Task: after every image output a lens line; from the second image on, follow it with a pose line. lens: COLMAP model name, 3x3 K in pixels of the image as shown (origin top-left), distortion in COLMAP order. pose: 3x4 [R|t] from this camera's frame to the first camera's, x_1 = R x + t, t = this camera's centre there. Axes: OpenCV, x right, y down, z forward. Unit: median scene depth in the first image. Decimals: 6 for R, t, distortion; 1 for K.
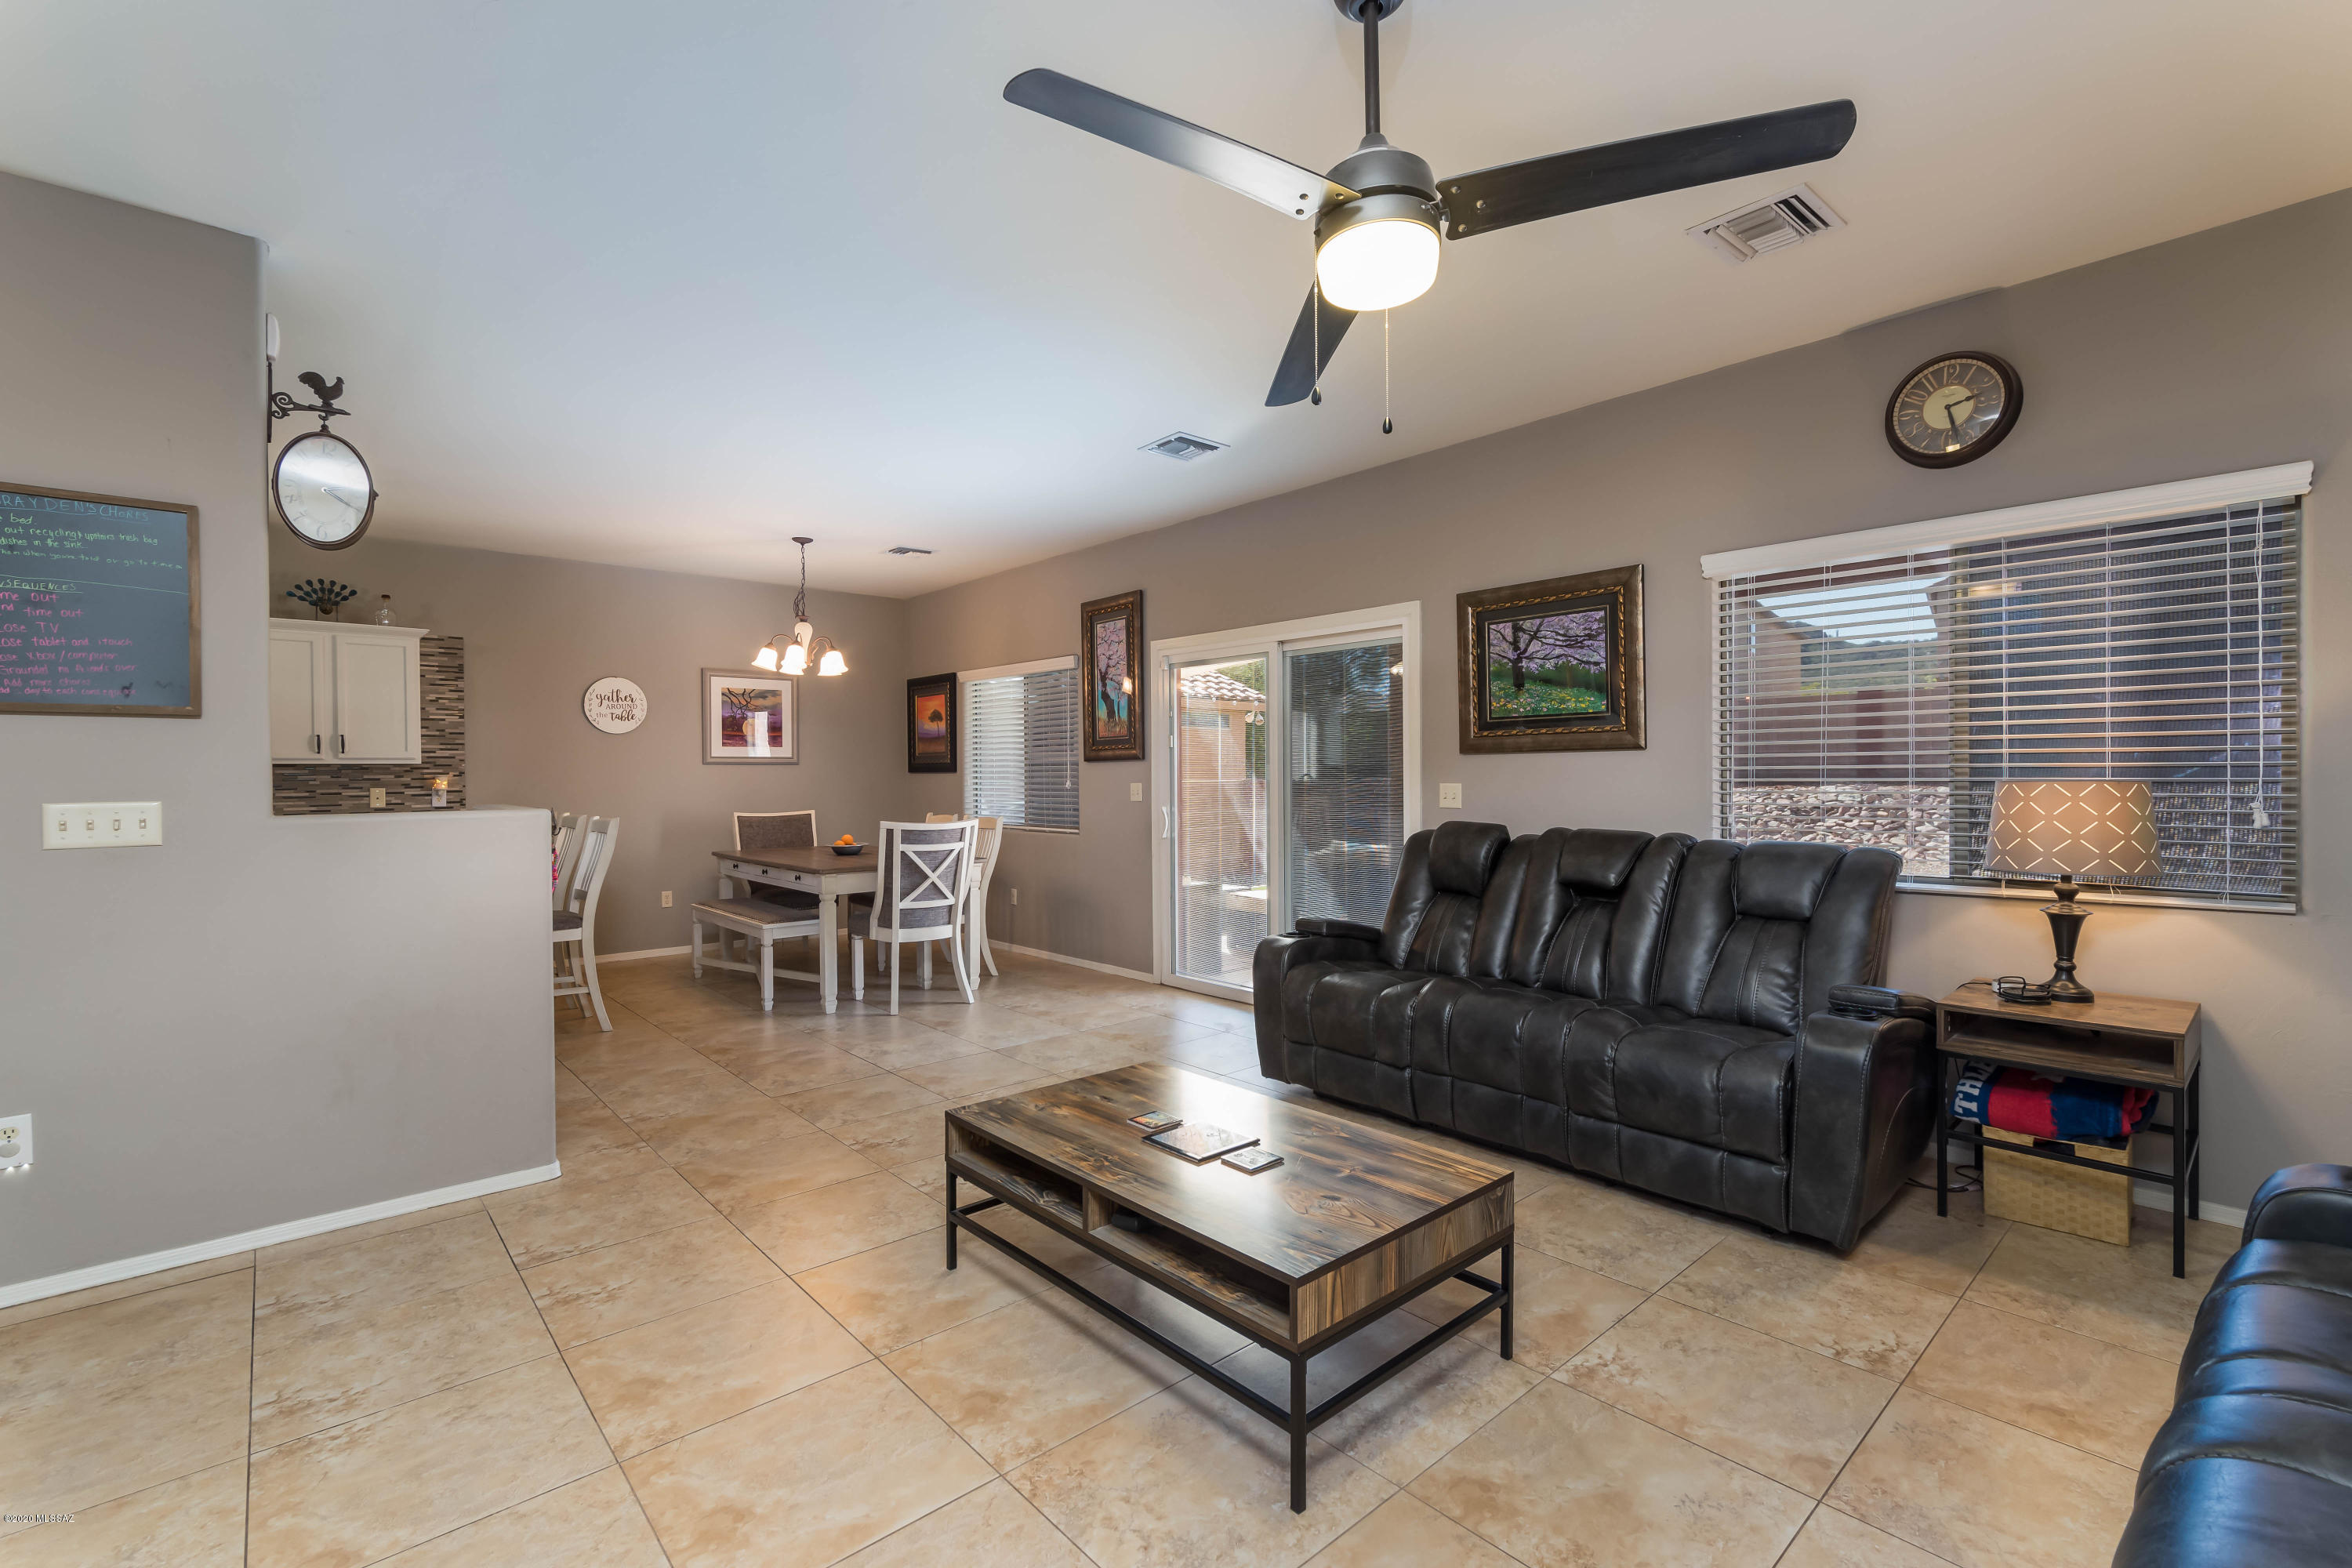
lens RADIAL K [[1024.1, 0, 1182.8], [0, 1024.1, 782.6], [0, 0, 1]] dist [-0.000693, 0.000222]
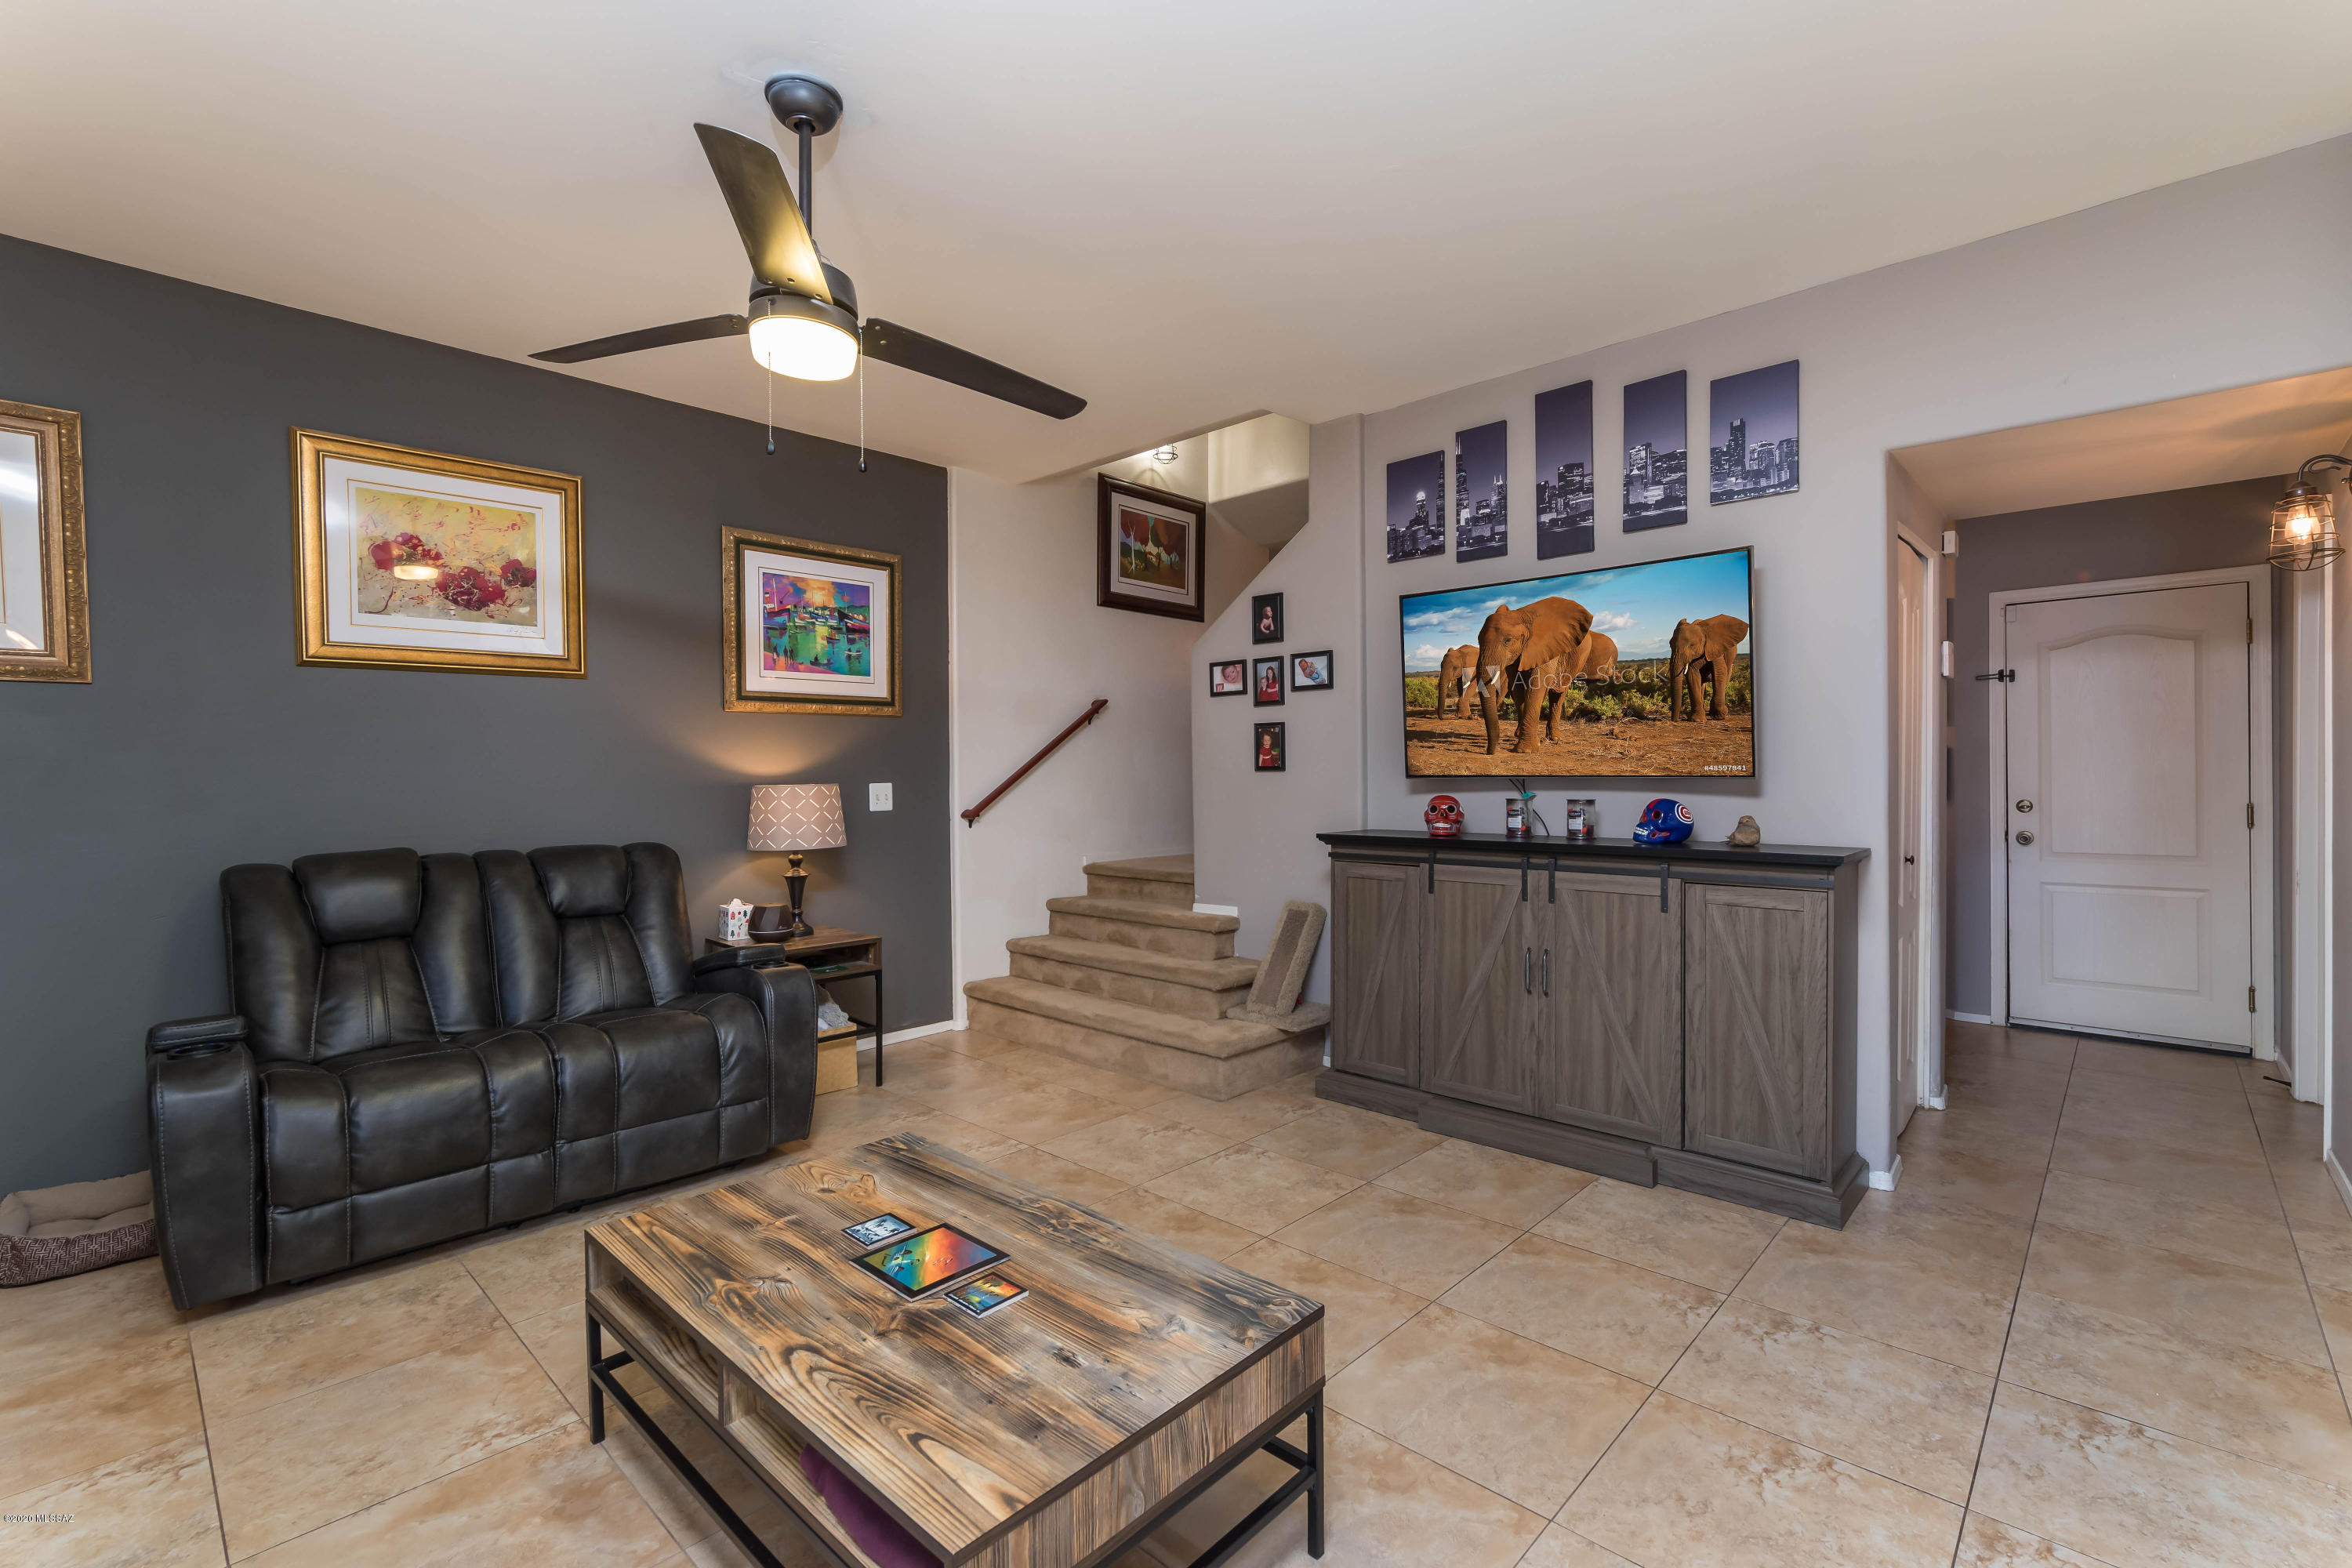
lens RADIAL K [[1024.1, 0, 1183.9], [0, 1024.1, 785.8], [0, 0, 1]] dist [-0.000693, 0.000222]
pose [[-0.995863, 0.016300, -0.089397, -0.066024], [0.014941, 0.999763, 0.015848, -0.003896], [0.089634, 0.014447, -0.995870, 1.094021]]
